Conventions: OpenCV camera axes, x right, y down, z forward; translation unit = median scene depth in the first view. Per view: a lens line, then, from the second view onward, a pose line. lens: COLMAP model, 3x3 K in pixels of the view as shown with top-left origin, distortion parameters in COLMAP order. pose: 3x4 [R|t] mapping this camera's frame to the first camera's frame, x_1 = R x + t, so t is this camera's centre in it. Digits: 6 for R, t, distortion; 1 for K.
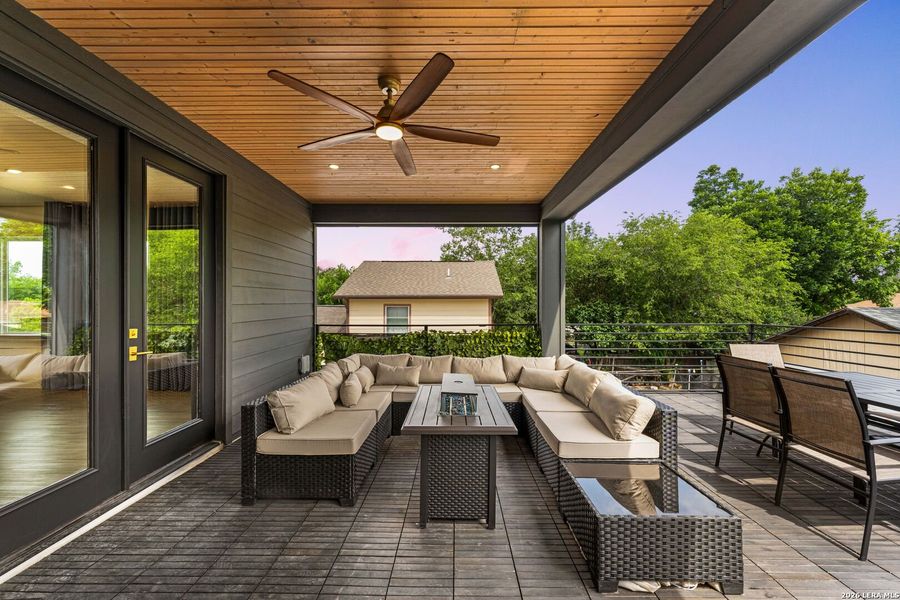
lens RADIAL K [[360.7, 0, 451.7], [0, 360.7, 302.7], [0, 0, 1]] dist [-0.002823, -0.000257]
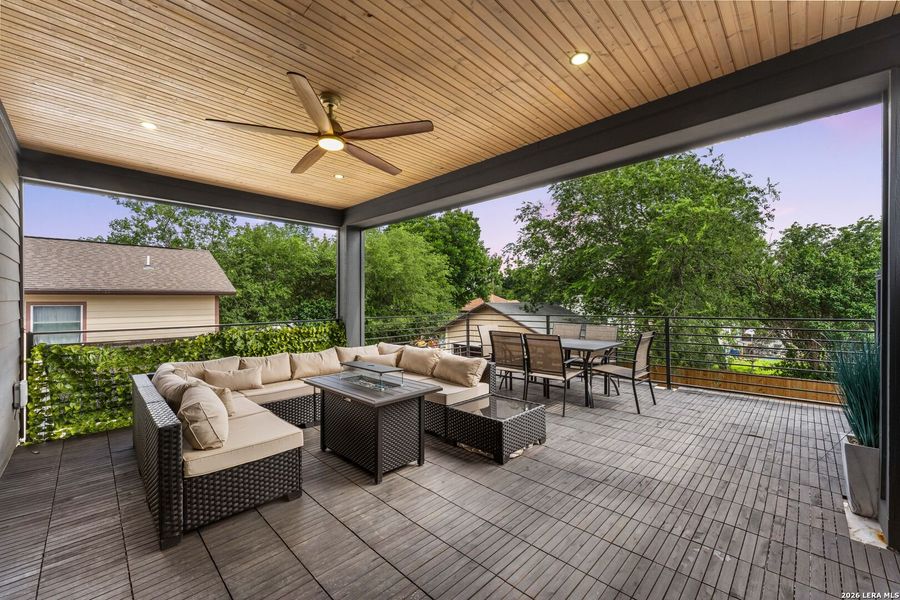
lens RADIAL K [[360.7, 0, 451.6], [0, 360.7, 299.7], [0, 0, 1]] dist [-0.002823, -0.000257]
pose [[0.694303, -0.000373, 0.719682, -0.127480], [0.000643, 1.000000, -0.000102, 0.000312], [-0.719682, 0.000533, 0.694303, -0.004573]]
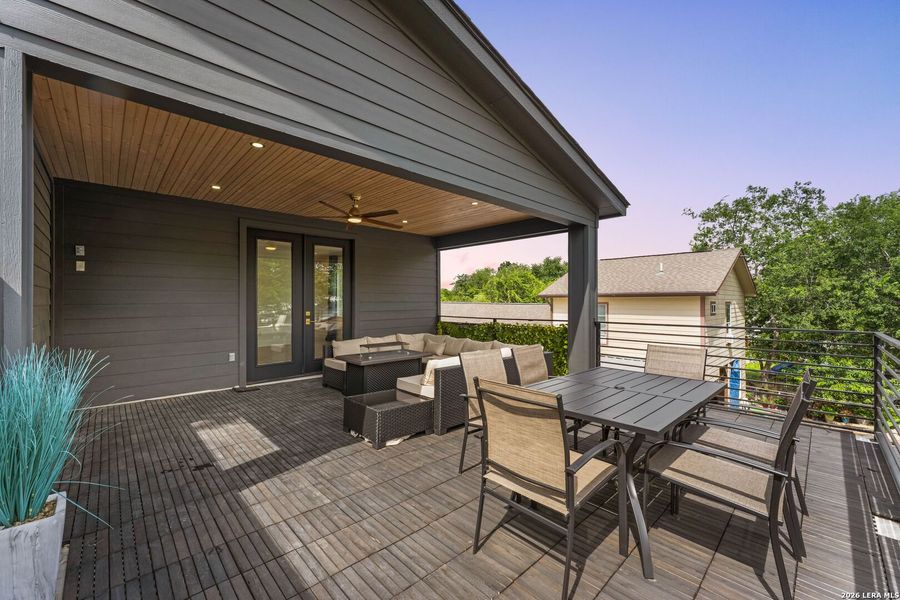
lens RADIAL K [[360.7, 0, 451.5], [0, 360.7, 299.9], [0, 0, 1]] dist [-0.002823, -0.000257]
pose [[0.698126, -0.002470, -0.715970, 0.309006], [0.001913, 0.999997, -0.001584, -0.001093], [0.715972, -0.000264, 0.698129, -0.010509]]
